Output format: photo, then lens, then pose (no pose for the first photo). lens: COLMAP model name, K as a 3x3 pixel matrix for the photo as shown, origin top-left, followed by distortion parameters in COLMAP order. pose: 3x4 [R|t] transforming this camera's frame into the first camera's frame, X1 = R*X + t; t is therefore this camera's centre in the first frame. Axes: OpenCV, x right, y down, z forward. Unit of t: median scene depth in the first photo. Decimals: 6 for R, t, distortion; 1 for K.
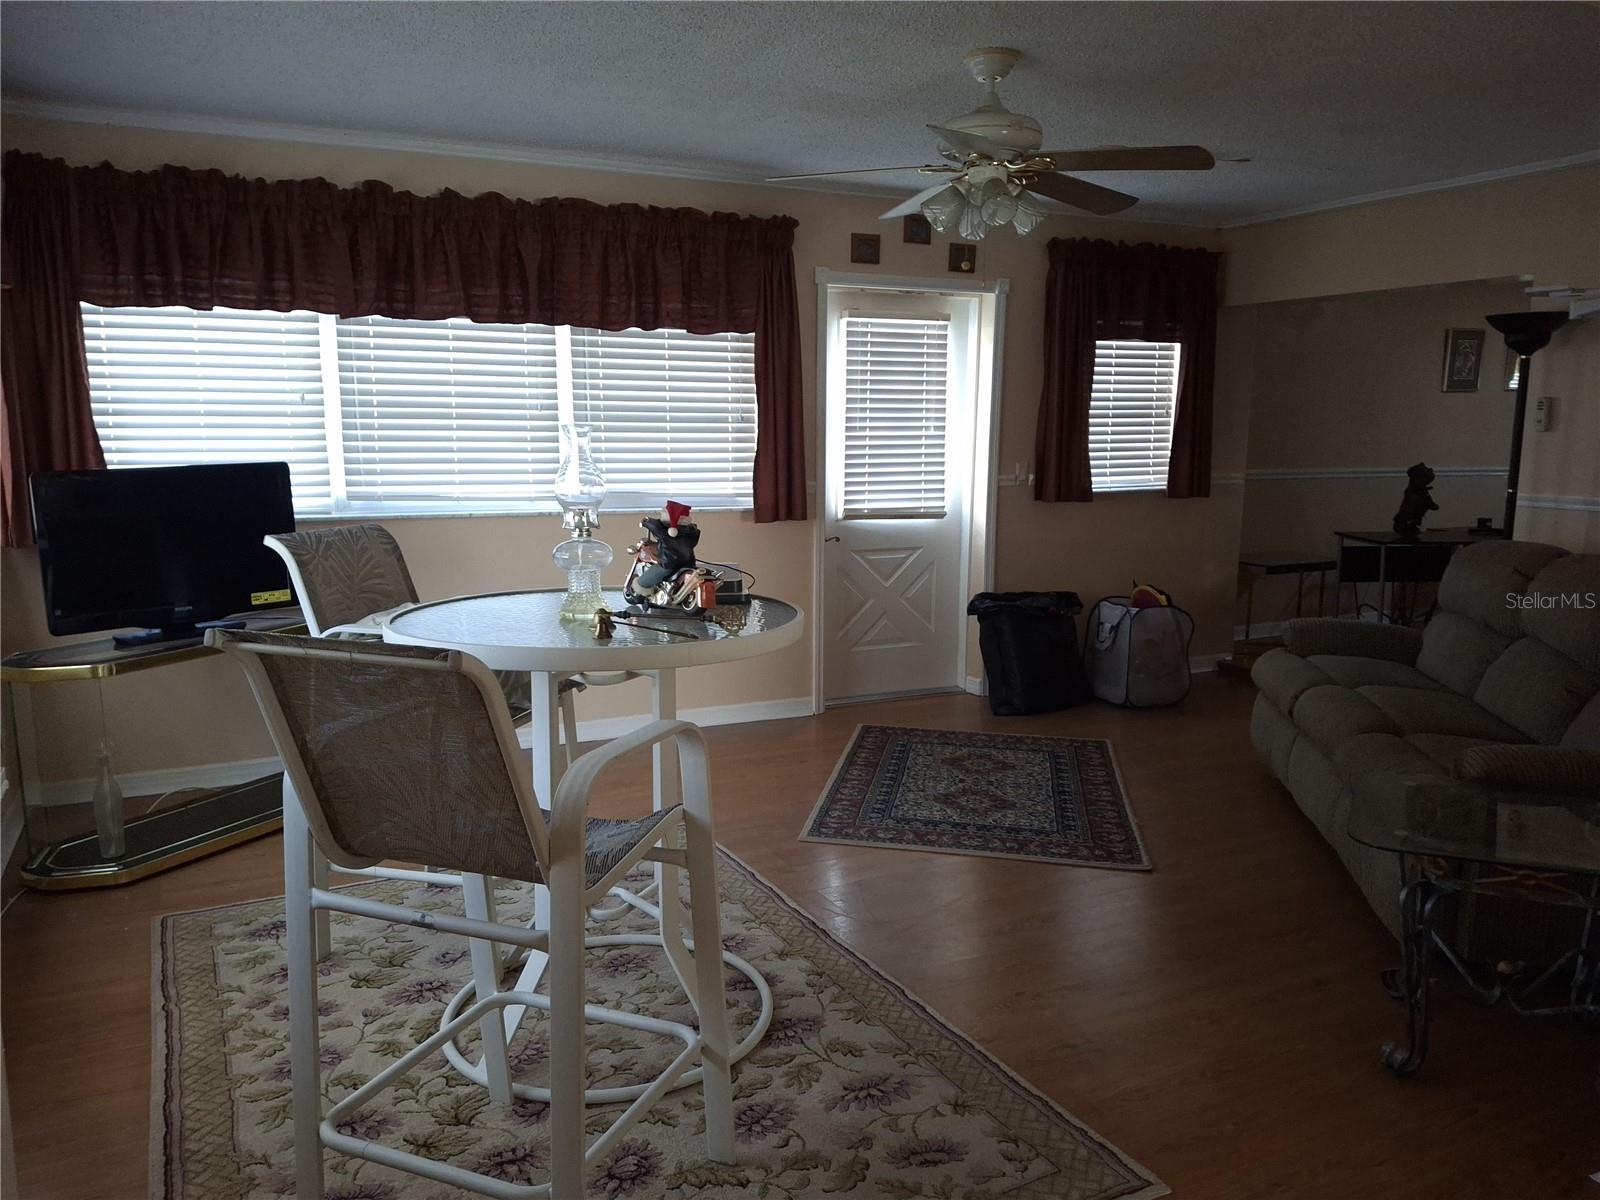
lens RADIAL K [[1176.4, 0, 800.0], [0, 1176.4, 600.0], [0, 0, 1]] dist [0.148463, -0.249924]
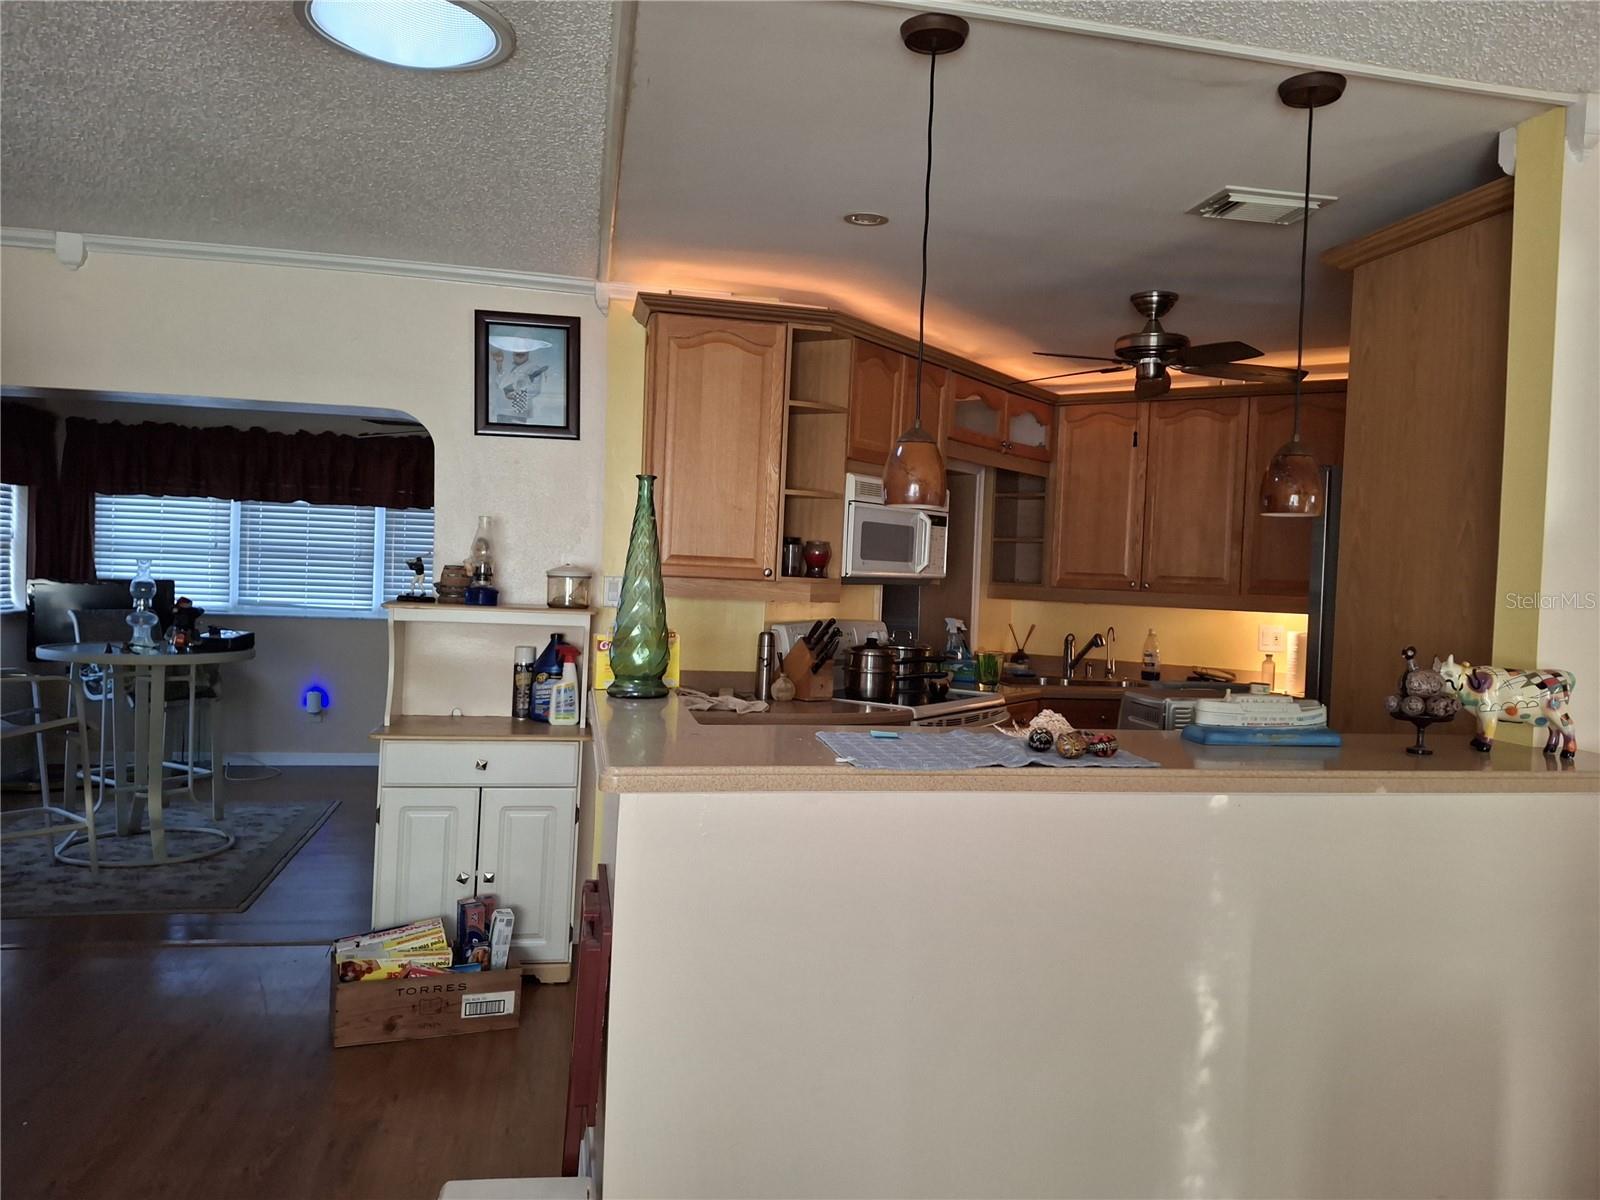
lens RADIAL K [[1176.4, 0, 800.0], [0, 1176.4, 600.0], [0, 0, 1]] dist [0.148463, -0.249924]
pose [[0.954501, 0.033525, -0.296318, 0.892617], [-0.073360, 0.989522, -0.124356, 0.064365], [0.289044, 0.140436, 0.946959, -0.391986]]
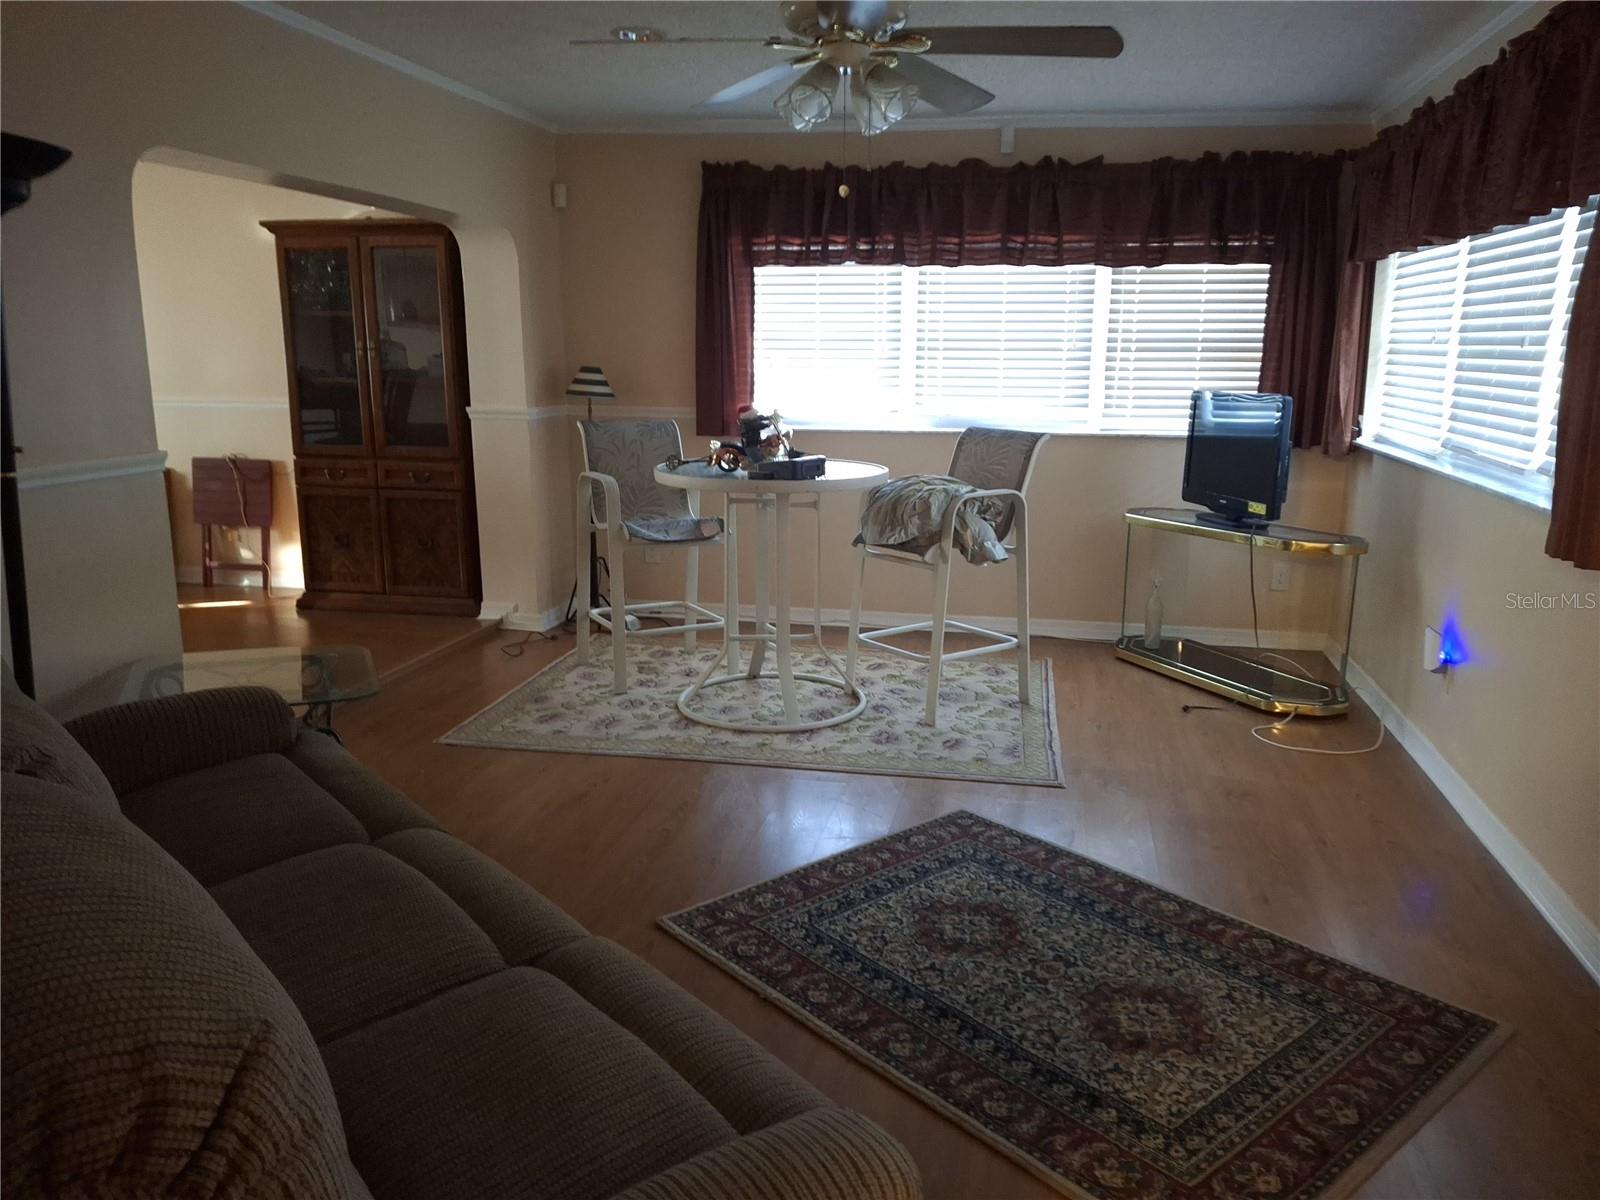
lens RADIAL K [[1202.1, 0, 800.0], [0, 1202.1, 600.0], [0, 0, 1]] dist [0.151865, -0.301899]
pose [[-0.635441, 0.145989, -0.758223, 0.659154], [-0.134555, 0.946004, 0.294911, -0.181706], [0.760335, 0.289421, -0.581486, 1.201365]]
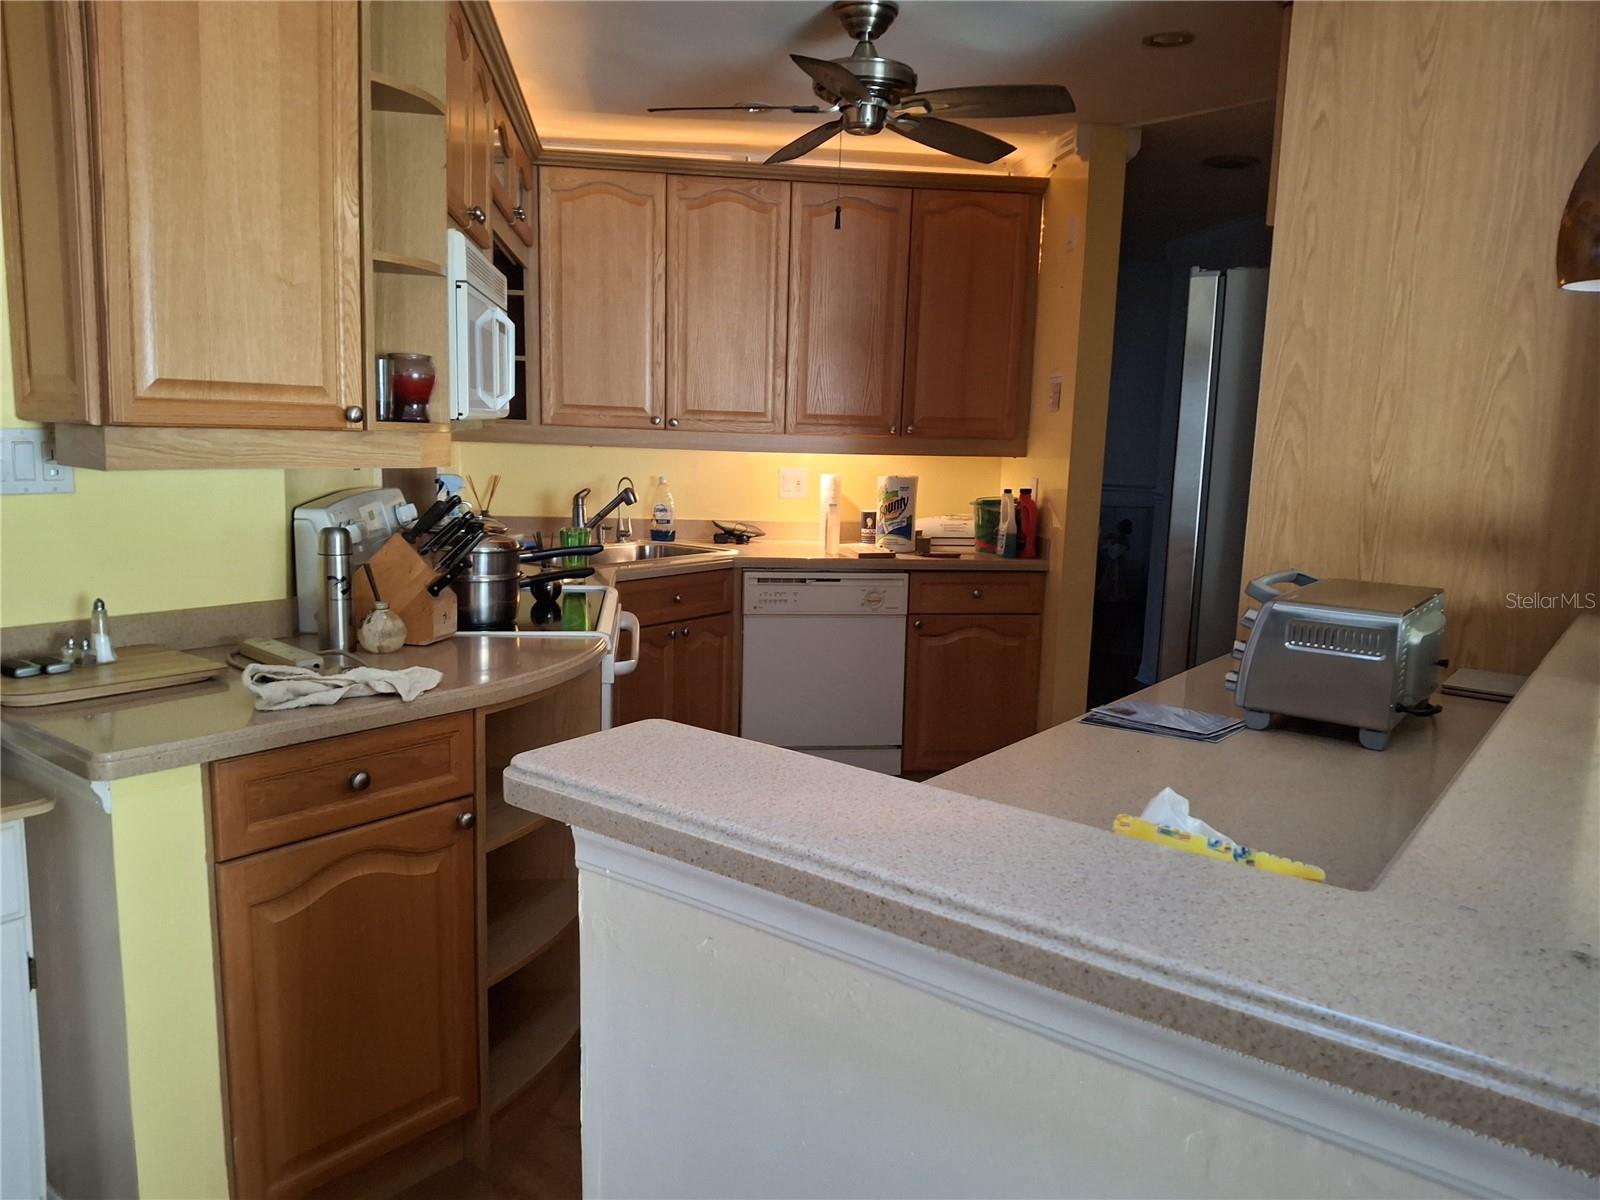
lens RADIAL K [[1202.1, 0, 800.0], [0, 1202.1, 600.0], [0, 0, 1]] dist [0.151865, -0.301899]
pose [[0.916436, -0.042600, 0.397908, 0.574453], [0.042689, 0.999051, 0.008639, 0.011156], [-0.397899, 0.009069, 0.917385, -0.068573]]
